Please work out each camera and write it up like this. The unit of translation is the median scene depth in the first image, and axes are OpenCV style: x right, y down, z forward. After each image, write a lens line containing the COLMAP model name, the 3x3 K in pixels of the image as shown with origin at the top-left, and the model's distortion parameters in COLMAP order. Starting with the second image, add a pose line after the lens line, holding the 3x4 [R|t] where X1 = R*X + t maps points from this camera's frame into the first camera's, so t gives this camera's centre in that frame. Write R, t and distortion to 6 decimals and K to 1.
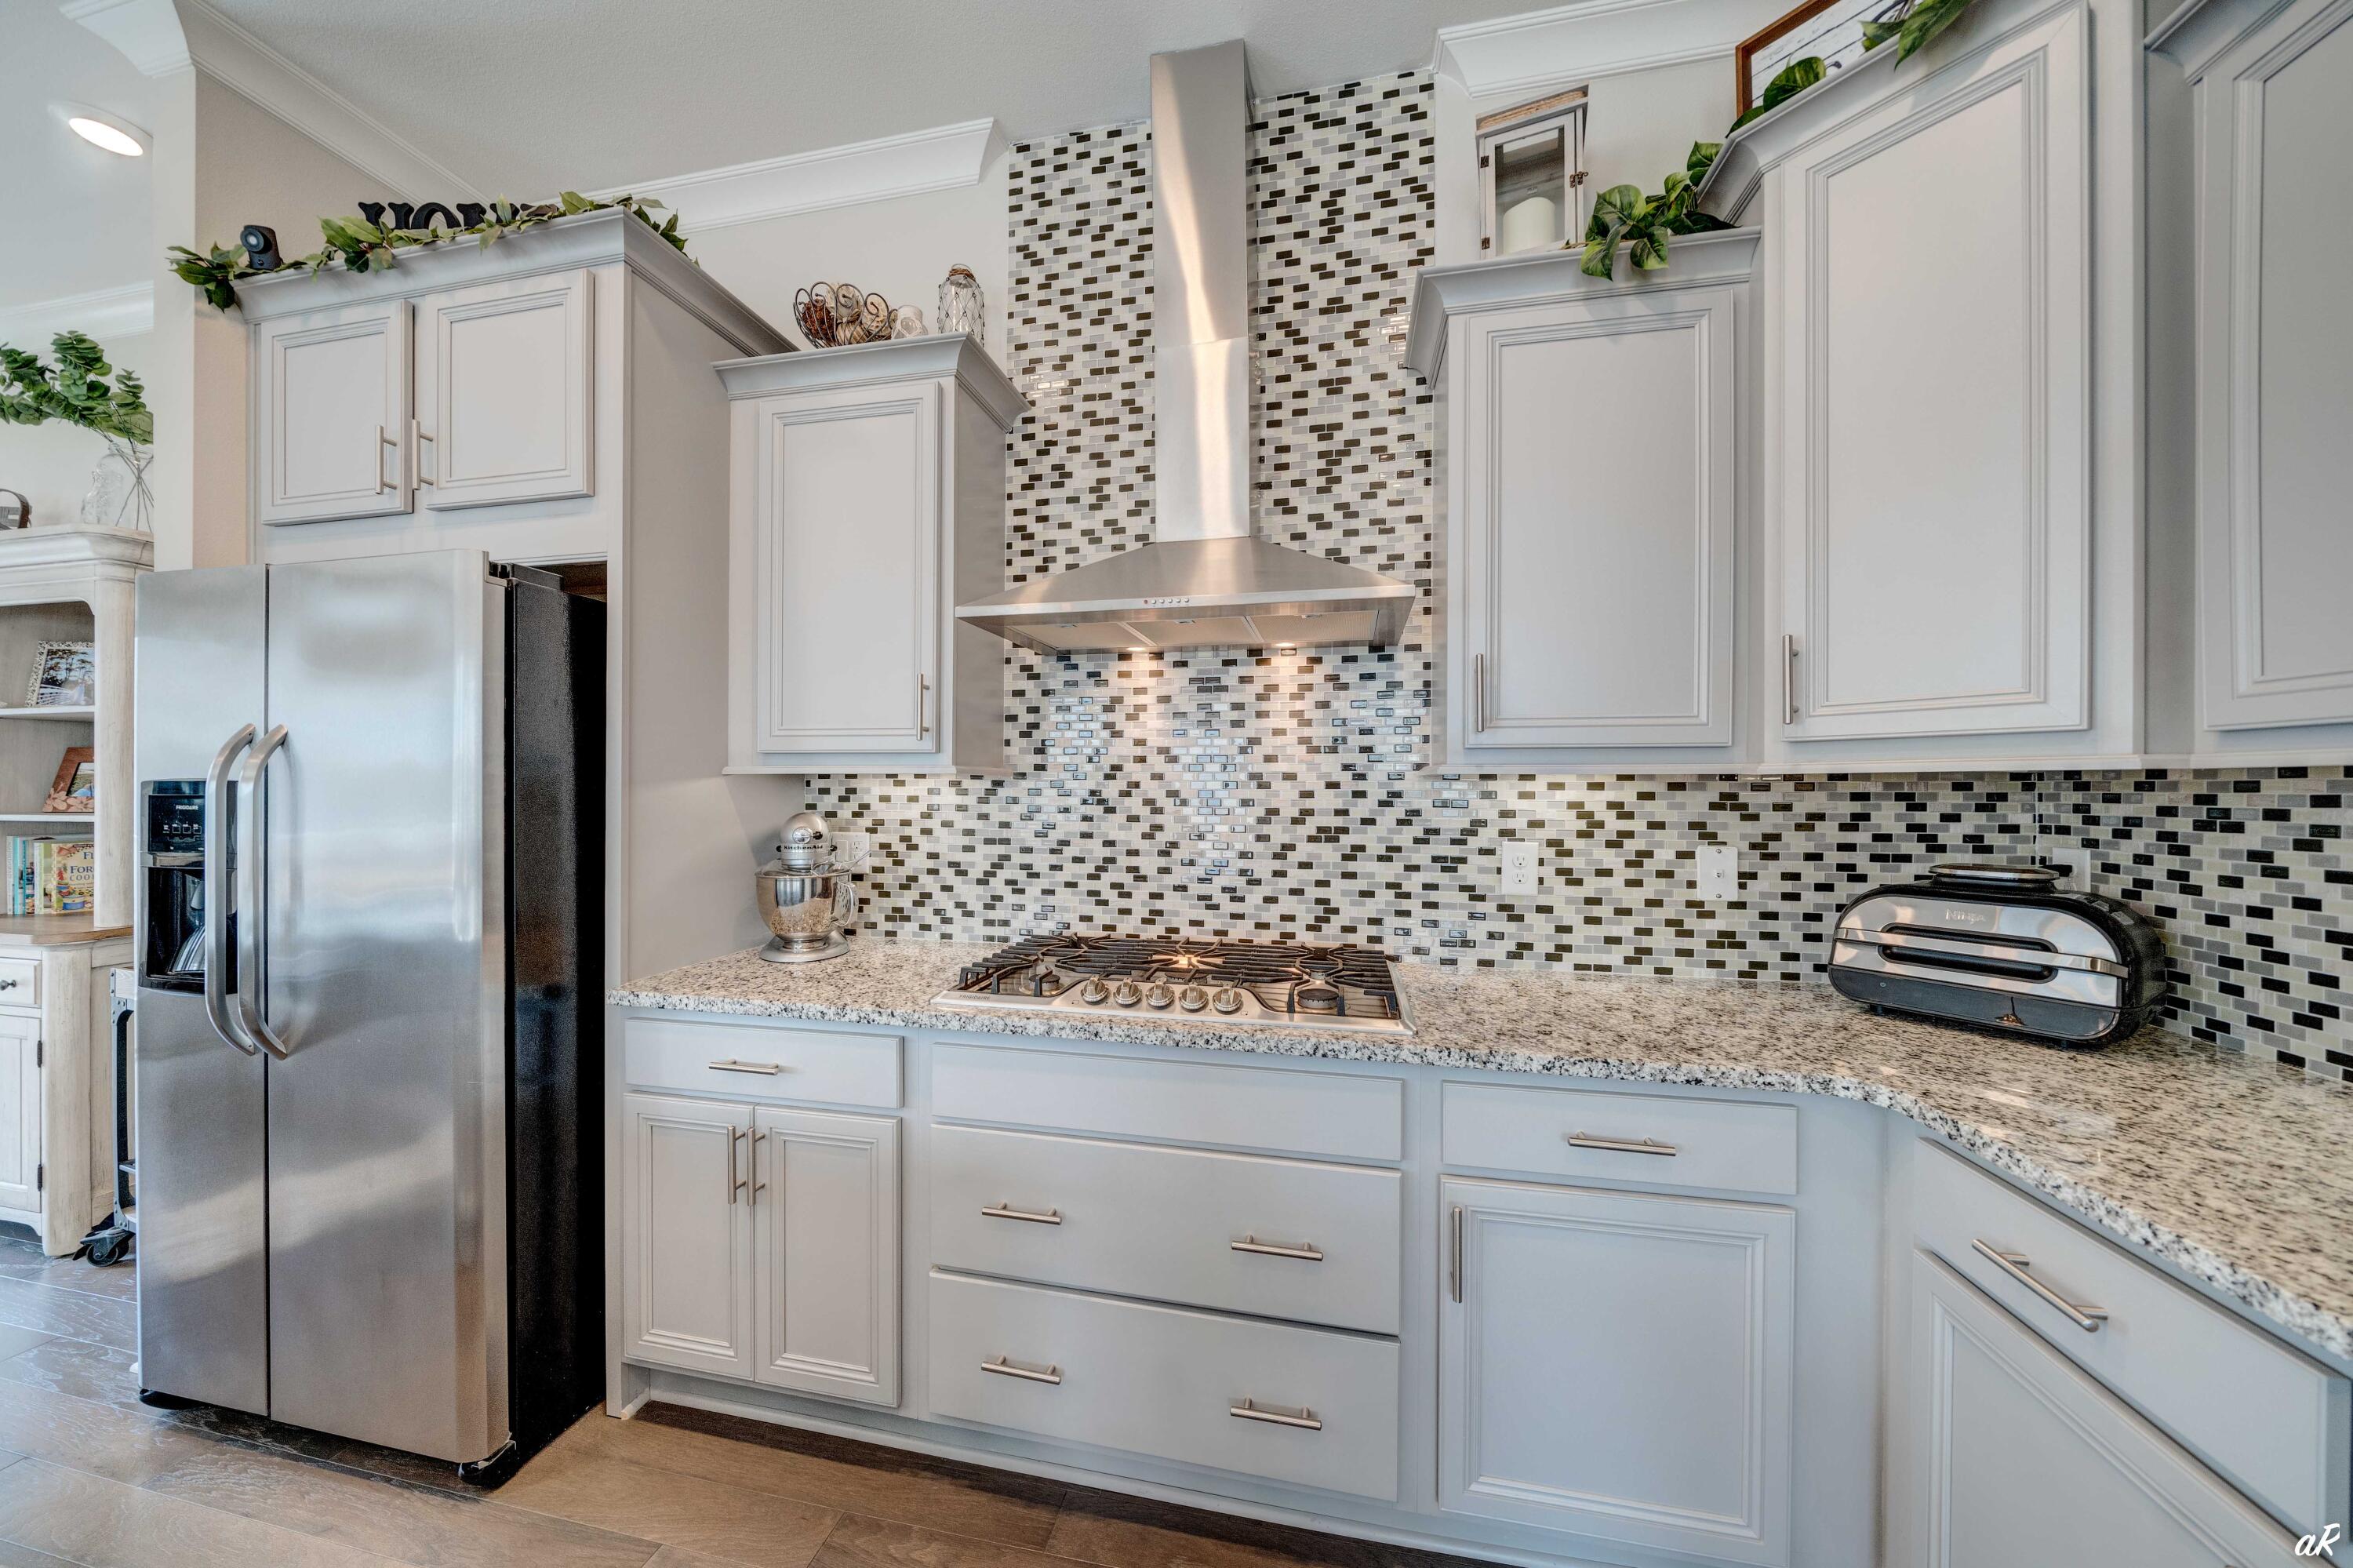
lens RADIAL K [[801.4, 0, 1164.6], [0, 801.4, 790.2], [0, 0, 1]] dist [-0.005343, -0.000007]
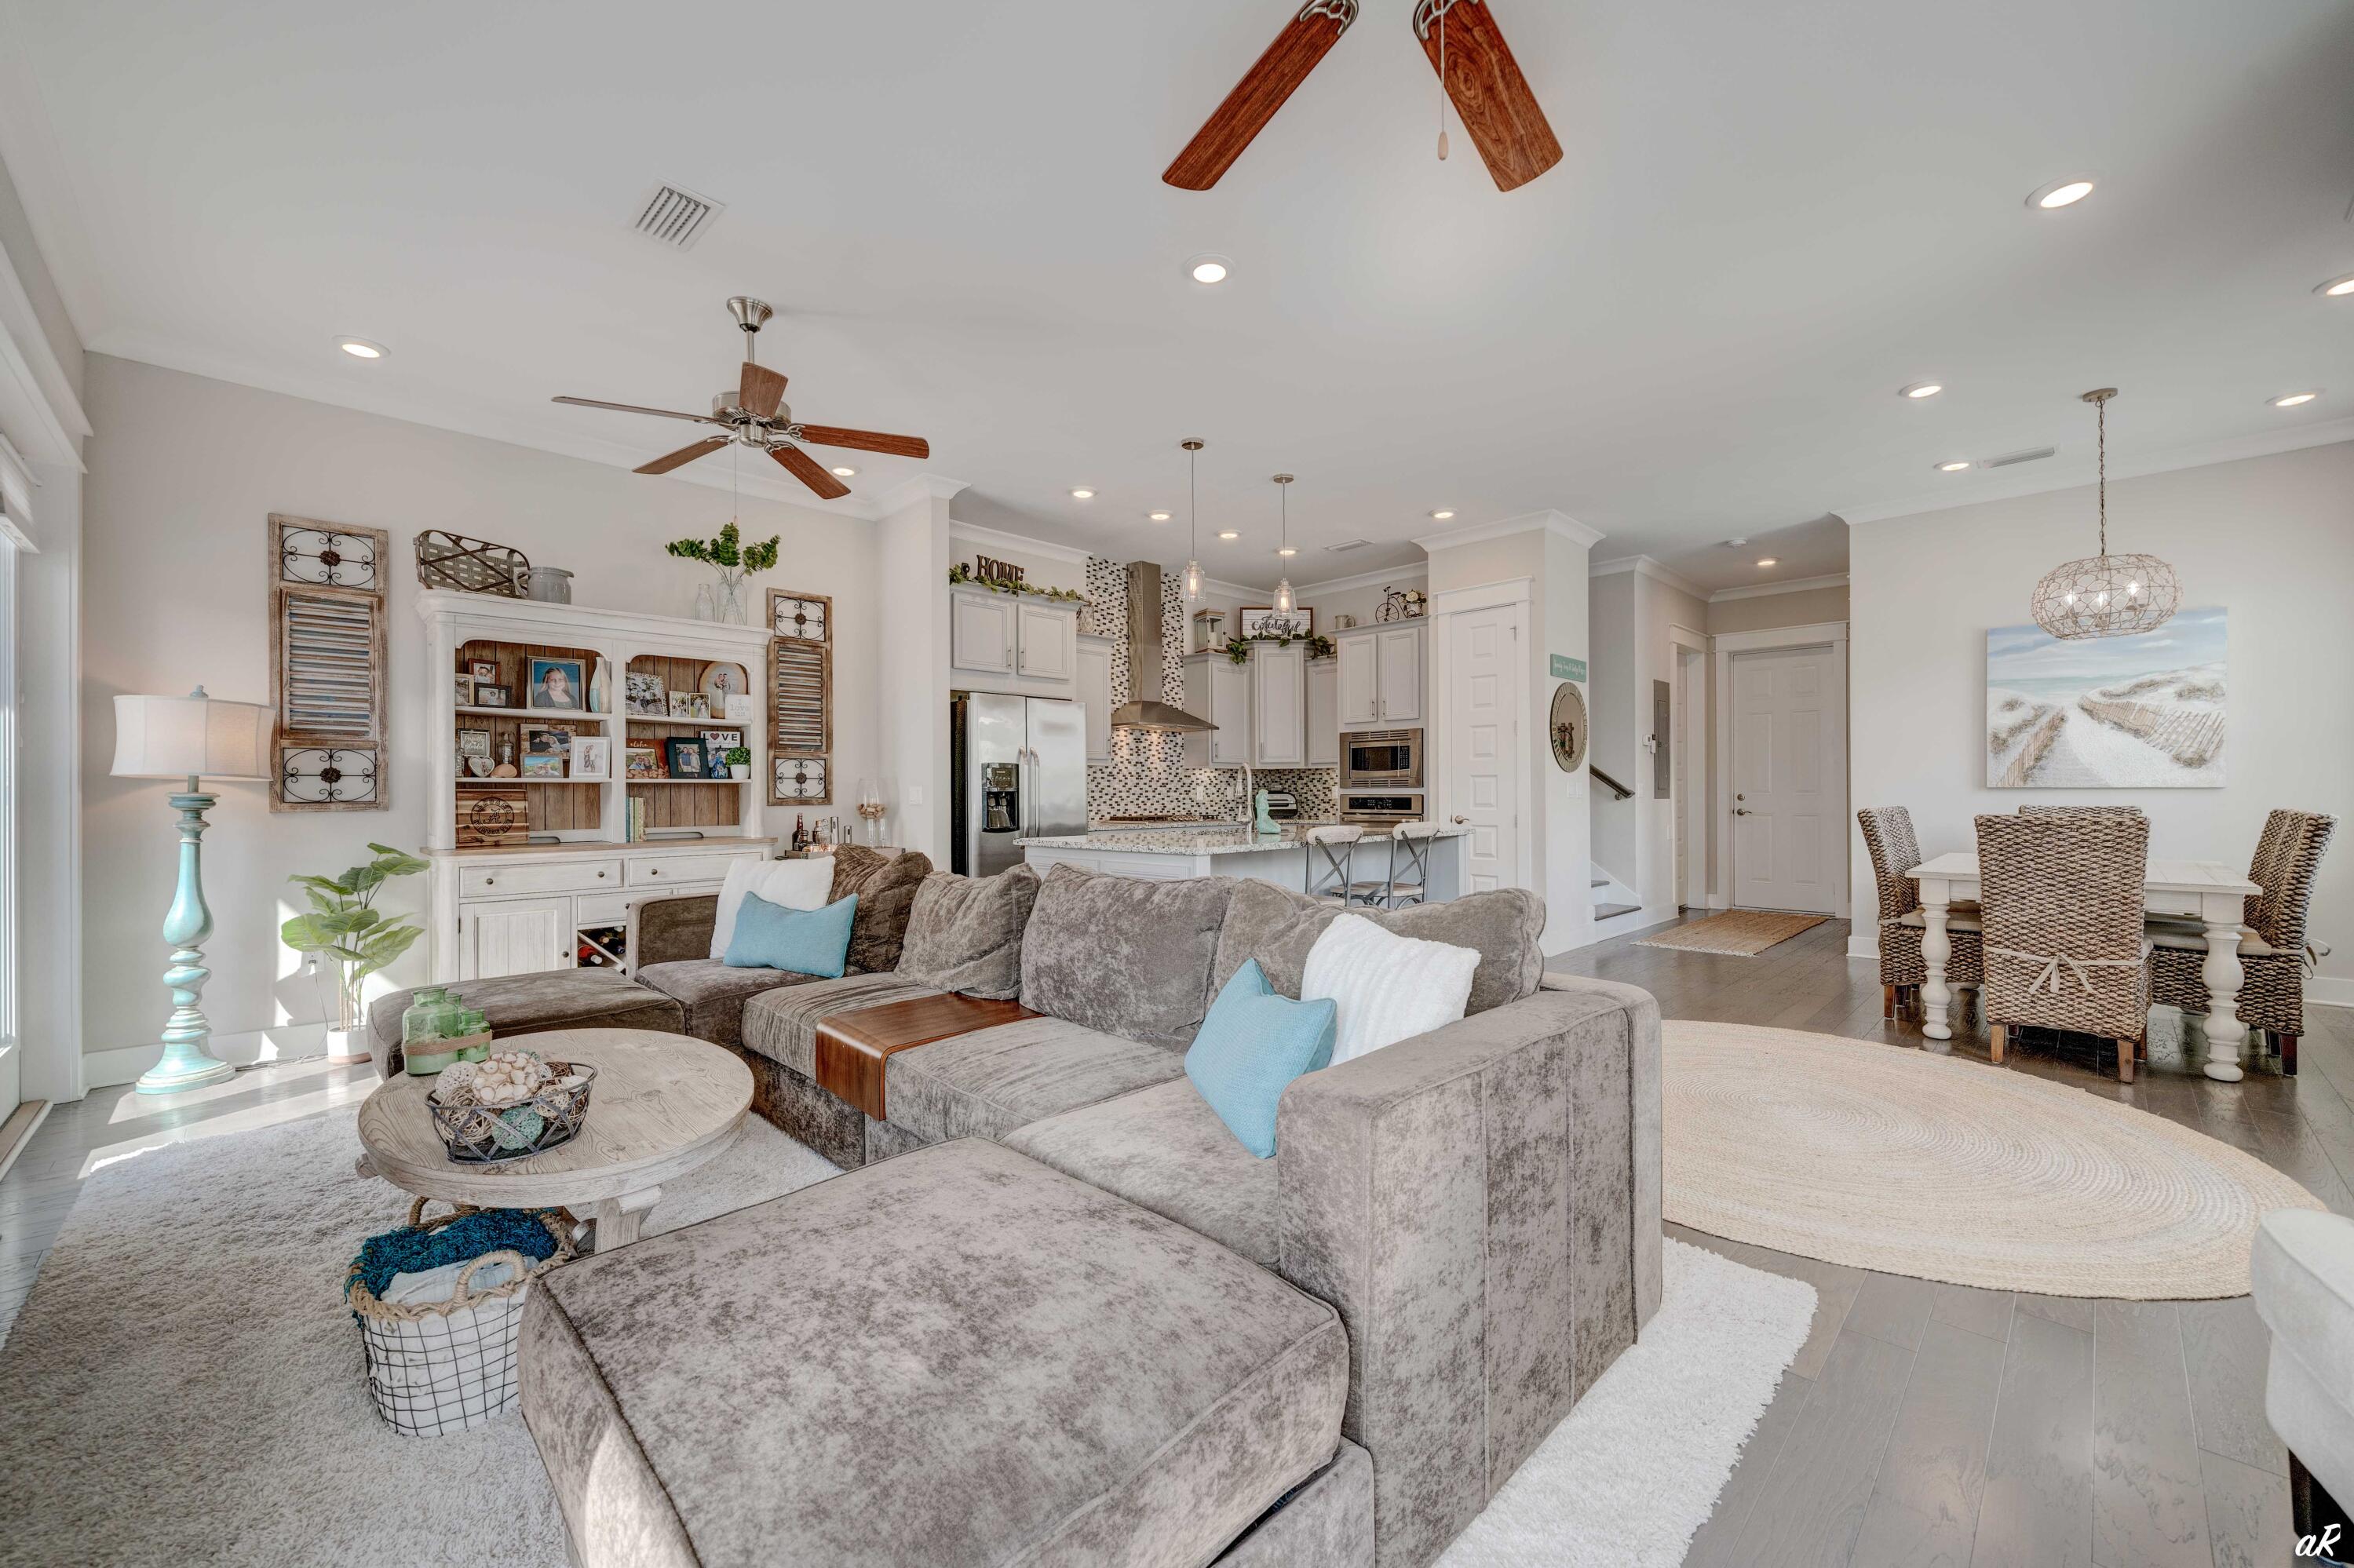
lens RADIAL K [[924.0, 0, 1161.5], [0, 924.0, 790.0], [0, 0, 1]] dist [-0.004724, 0.000301]
pose [[0.554375, -0.003030, 0.832261, -3.135323], [0.009072, 0.999956, -0.002402, 0.085426], [-0.832217, 0.008881, 0.554378, -1.221822]]
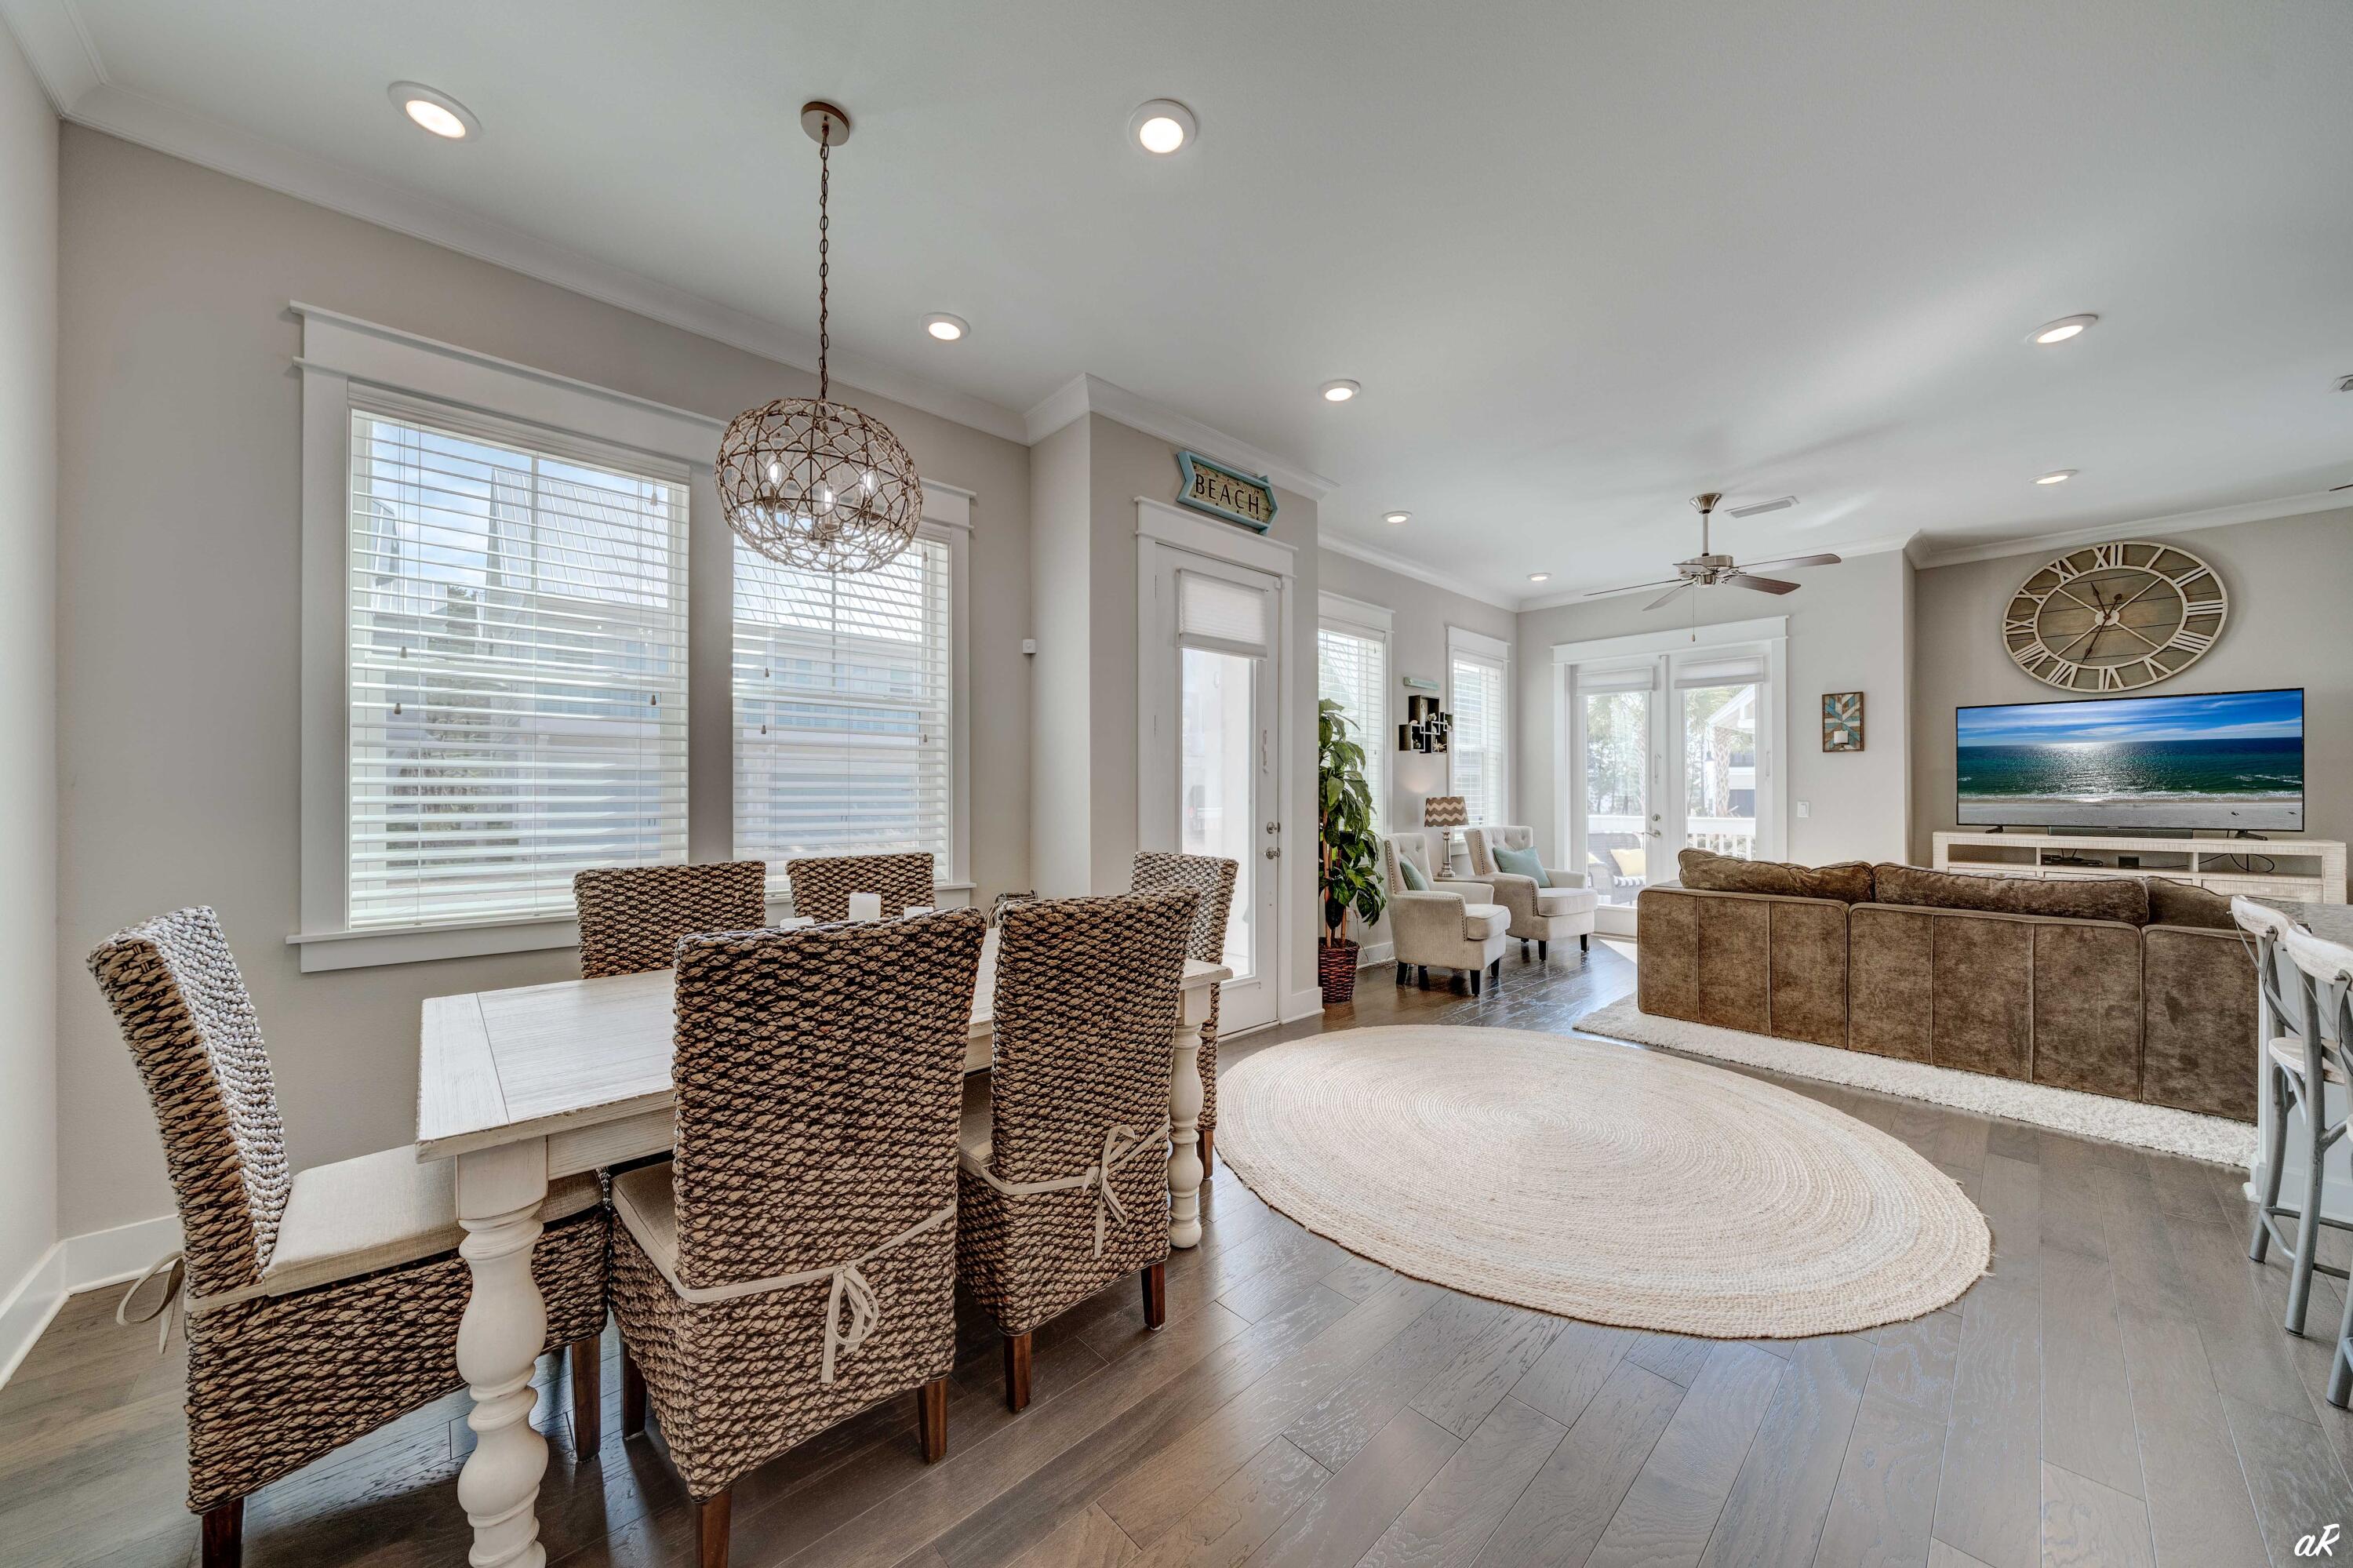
lens RADIAL K [[806.1, 0, 1173.7], [0, 806.1, 794.7], [0, 0, 1]] dist [-0.006018, 0.000103]
pose [[-0.574007, -0.002748, -0.818846, 0.550349], [-0.002246, 0.999996, -0.001781, 0.042541], [0.818847, 0.000817, -0.574011, -0.891773]]
